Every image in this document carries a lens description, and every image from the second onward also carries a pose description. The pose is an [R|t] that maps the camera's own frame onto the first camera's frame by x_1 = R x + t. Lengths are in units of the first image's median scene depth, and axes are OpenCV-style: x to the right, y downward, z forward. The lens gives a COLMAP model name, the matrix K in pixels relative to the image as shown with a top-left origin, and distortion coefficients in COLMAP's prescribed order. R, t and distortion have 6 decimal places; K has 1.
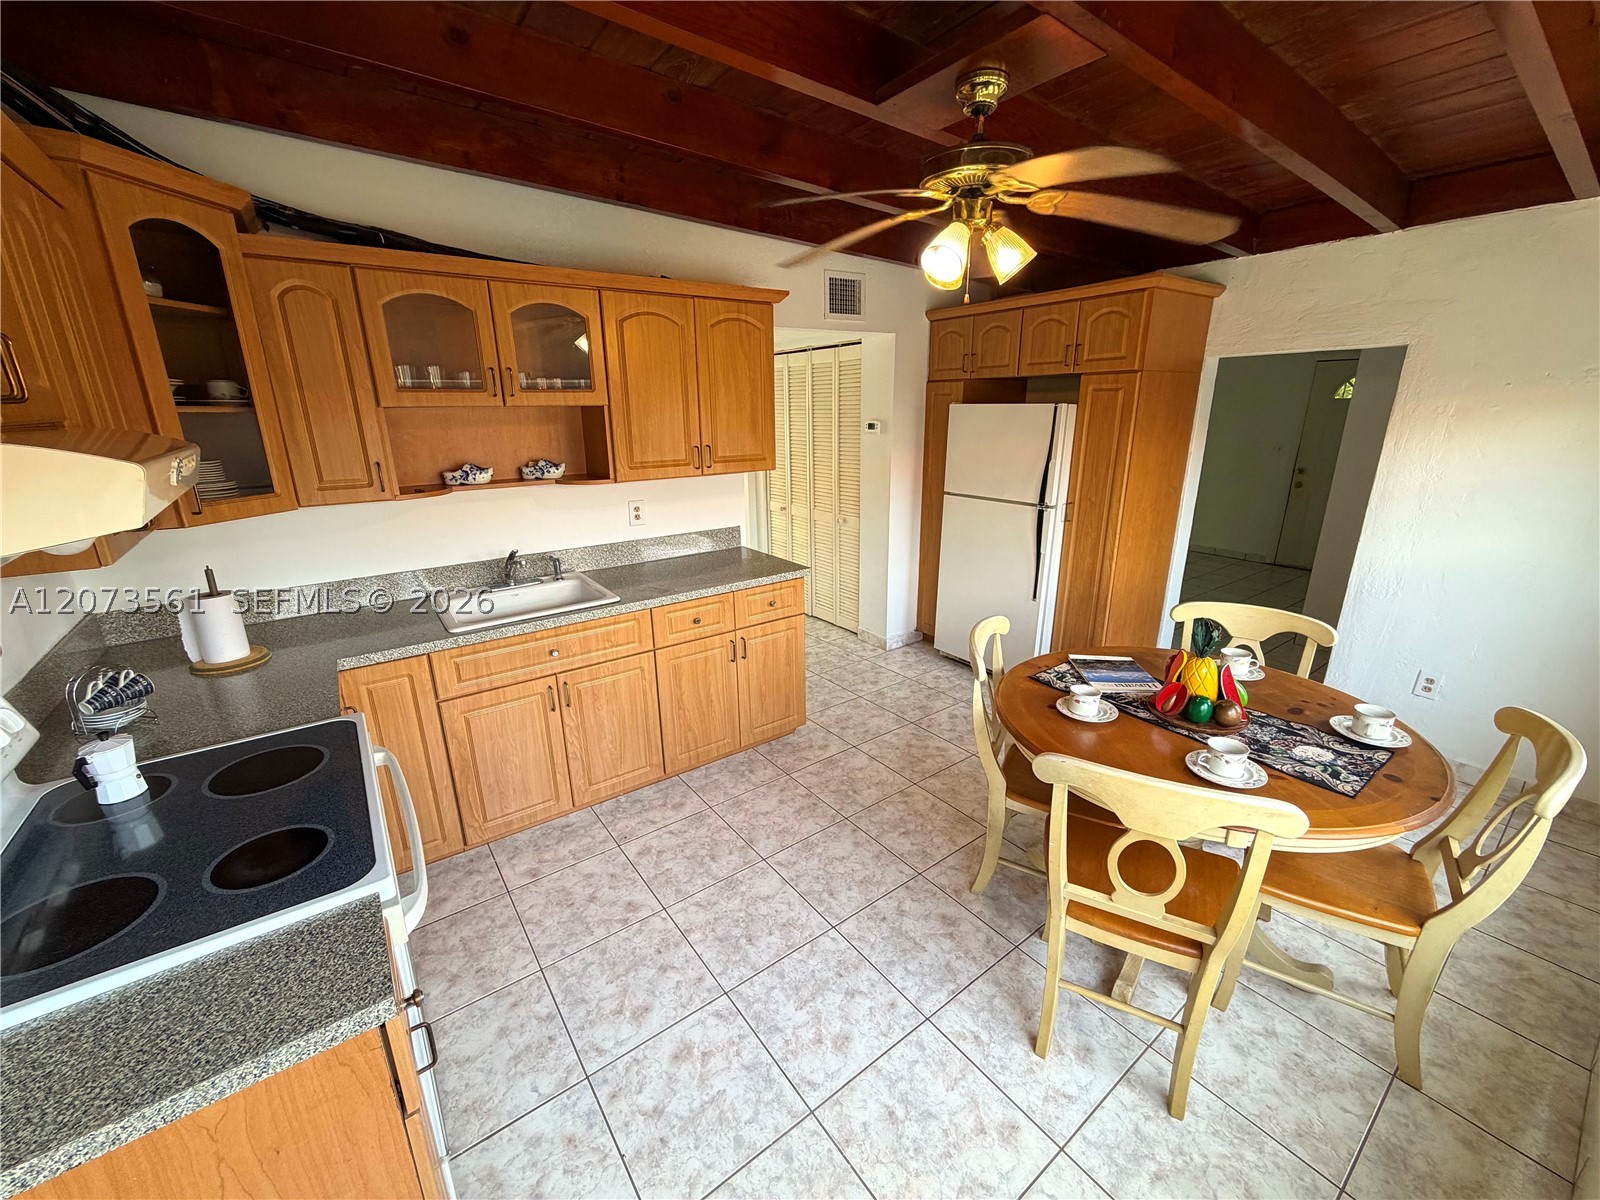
lens RADIAL K [[640.5, 0, 795.2], [0, 640.5, 598.4], [0, 0, 1]] dist [-0.000262, 0.000234]
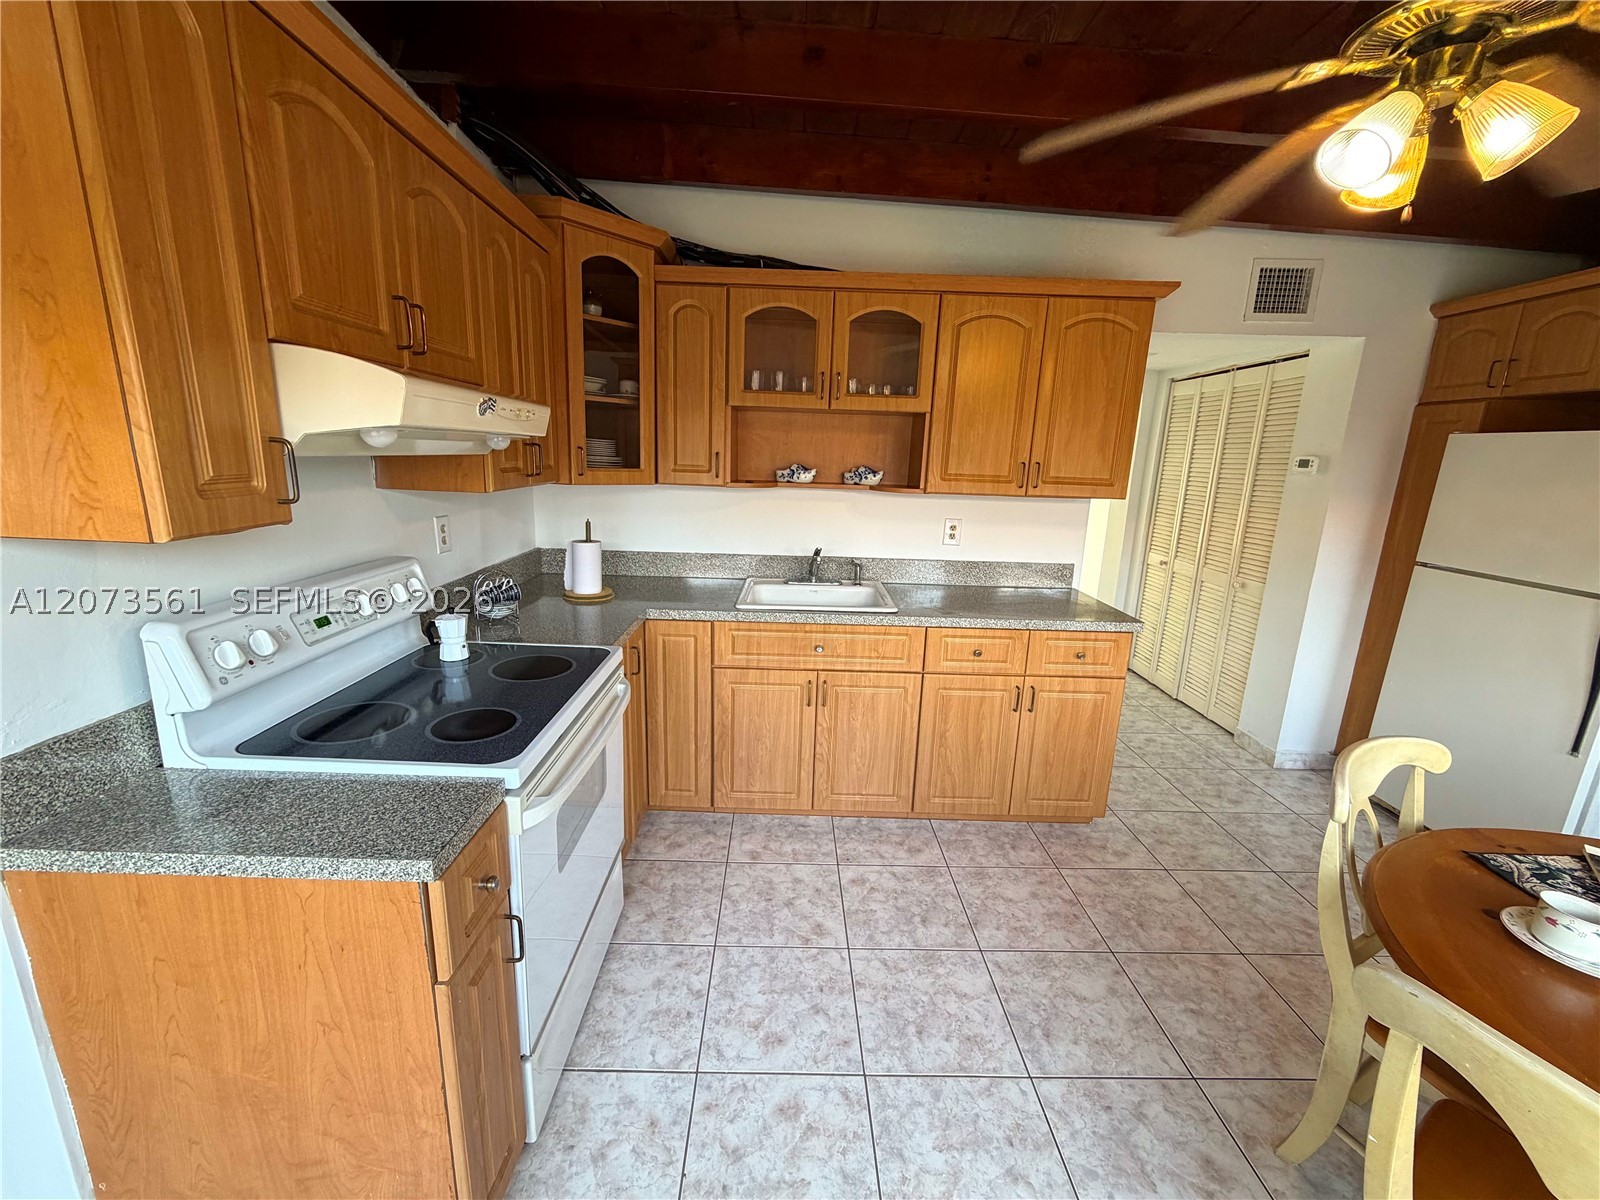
lens RADIAL K [[640.5, 0, 794.9], [0, 640.5, 599.1], [0, 0, 1]] dist [-0.000262, 0.000234]
pose [[0.811501, 0.167651, -0.559785, 0.153275], [-0.208780, 0.977914, -0.009784, 0.029299], [0.545781, 0.124811, 0.828580, 0.150683]]
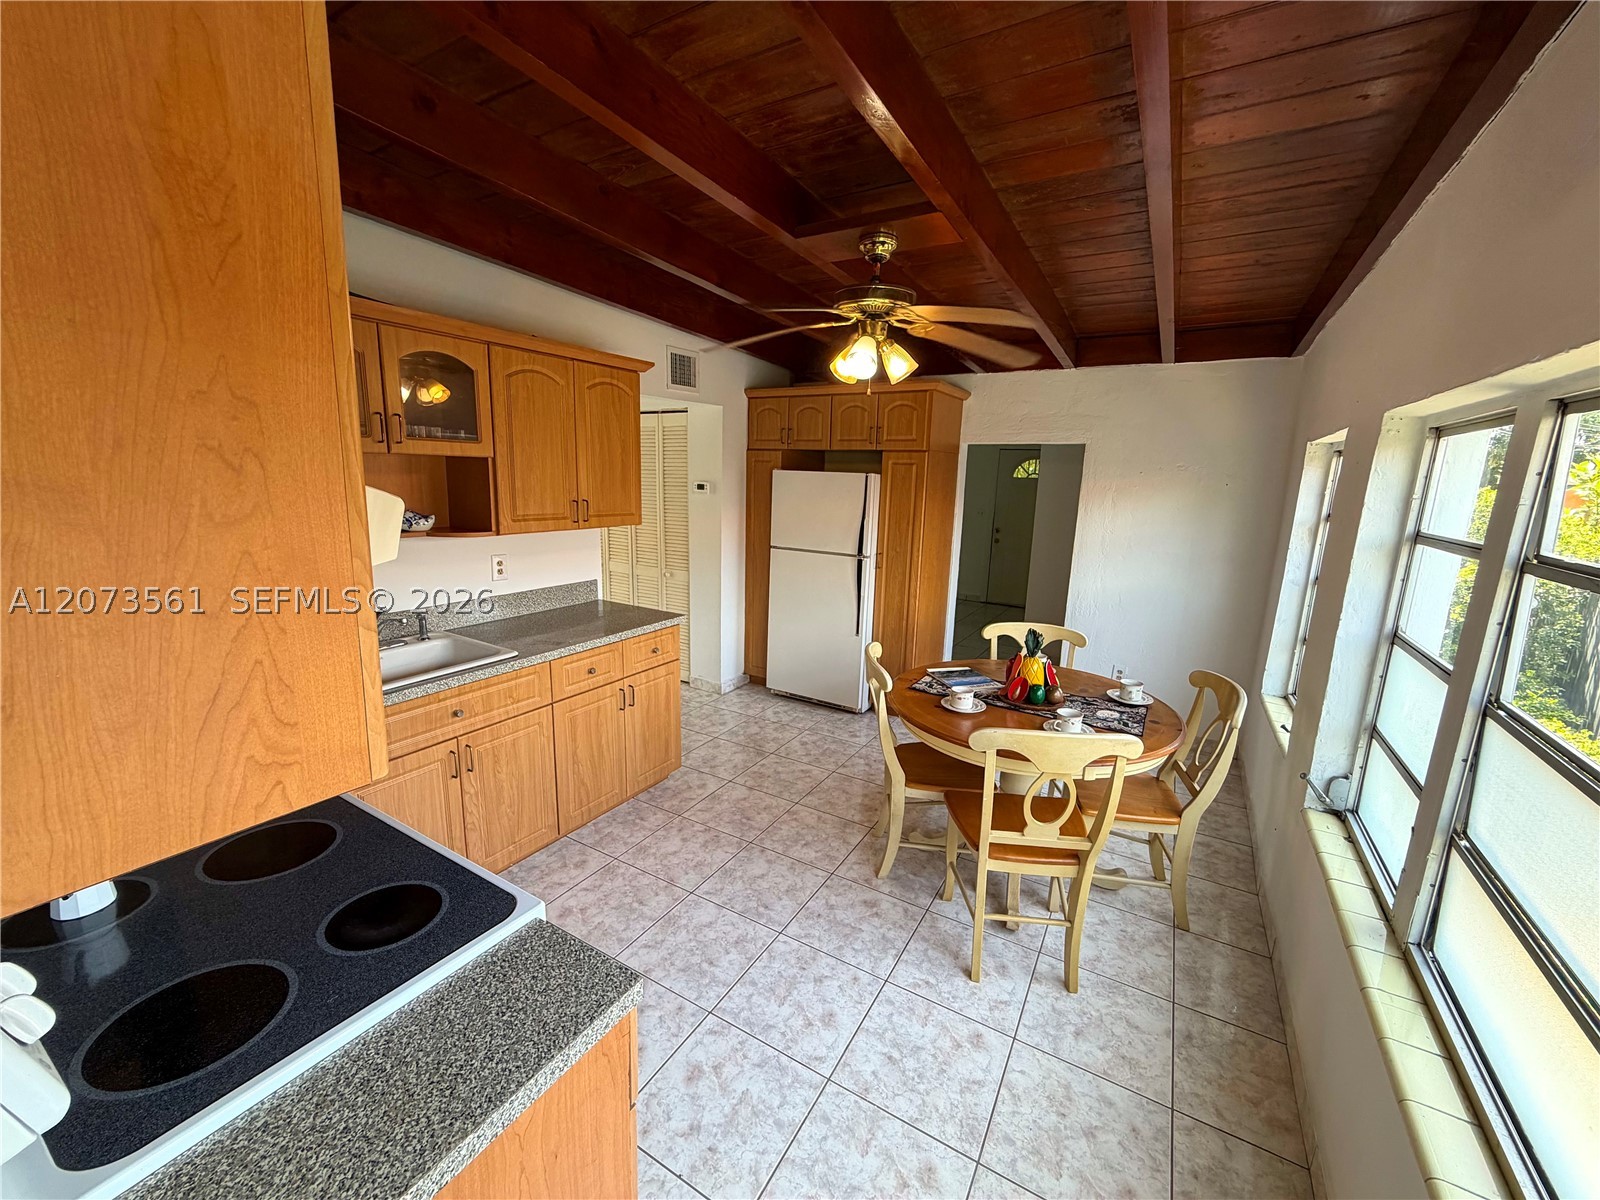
lens RADIAL K [[640.5, 0, 795.5], [0, 640.5, 597.5], [0, 0, 1]] dist [-0.000262, 0.000234]
pose [[0.918960, -0.036919, 0.392619, -0.309041], [0.073890, 0.994095, -0.079468, 0.029557], [-0.387367, 0.102038, 0.916262, -0.070041]]
